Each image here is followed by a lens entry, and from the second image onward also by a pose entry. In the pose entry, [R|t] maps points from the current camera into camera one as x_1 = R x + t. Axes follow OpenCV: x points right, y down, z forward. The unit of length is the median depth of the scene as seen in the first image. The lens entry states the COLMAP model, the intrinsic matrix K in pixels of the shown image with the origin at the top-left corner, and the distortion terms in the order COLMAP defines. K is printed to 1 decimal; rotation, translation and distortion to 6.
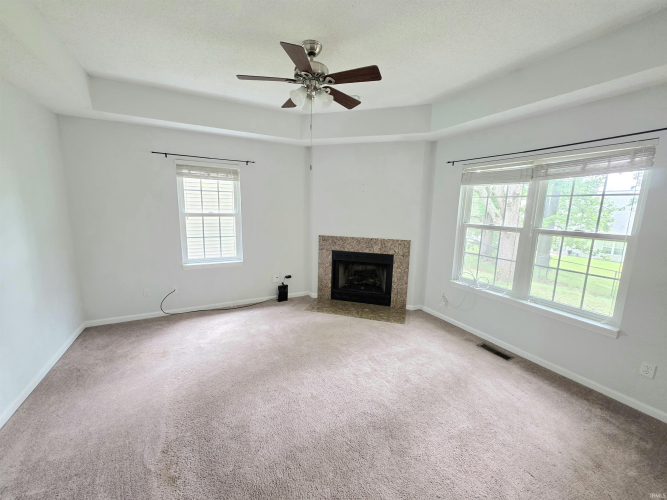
lens RADIAL K [[267.4, 0, 334.1], [0, 267.4, 252.4], [0, 0, 1]] dist [-0.000659, 0.000464]
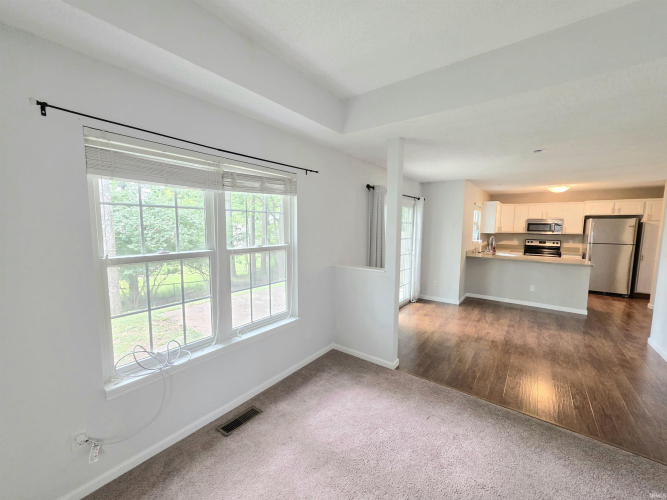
lens RADIAL K [[267.4, 0, 334.1], [0, 267.4, 252.4], [0, 0, 1]] dist [-0.000659, 0.000464]
pose [[-0.421343, -0.117865, 0.899210, -0.084019], [0.137897, 0.971663, 0.191976, -0.141012], [-0.896356, 0.204886, -0.393151, 0.757707]]
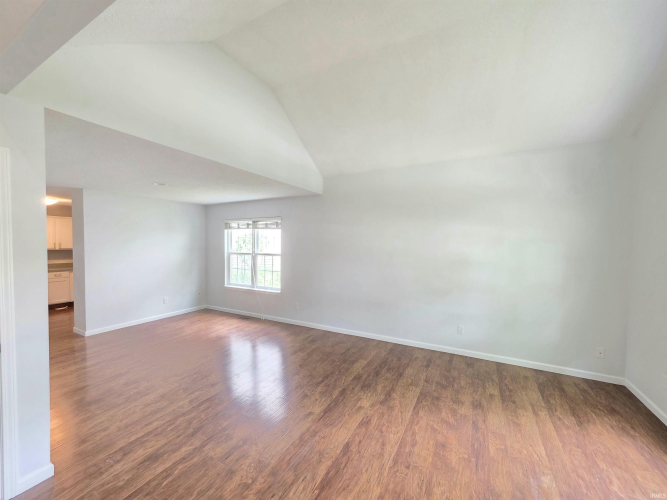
lens RADIAL K [[267.4, 0, 334.1], [0, 267.4, 252.4], [0, 0, 1]] dist [-0.000659, 0.000464]
pose [[0.832868, -0.031394, 0.552581, 0.085205], [0.101239, 0.990187, -0.096334, 0.124477], [-0.544134, 0.136177, 0.827873, -0.763363]]
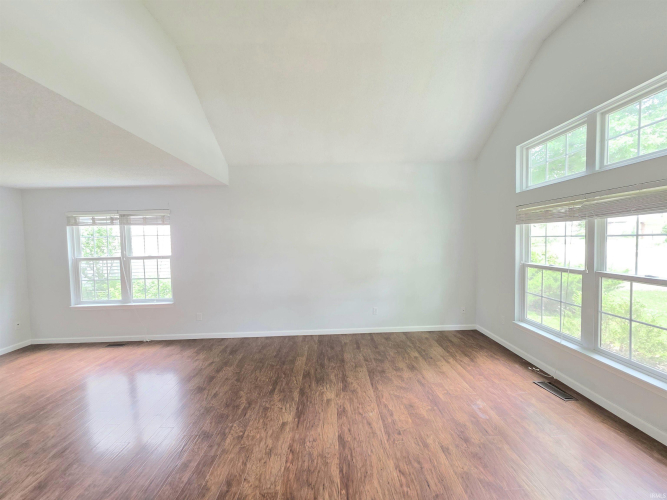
lens RADIAL K [[267.4, 0, 334.1], [0, 267.4, 252.4], [0, 0, 1]] dist [-0.000659, 0.000464]
pose [[0.449517, -0.069508, 0.890564, -0.070430], [0.182810, 0.983025, -0.015549, 0.098653], [-0.874366, 0.169793, 0.454593, -0.569061]]
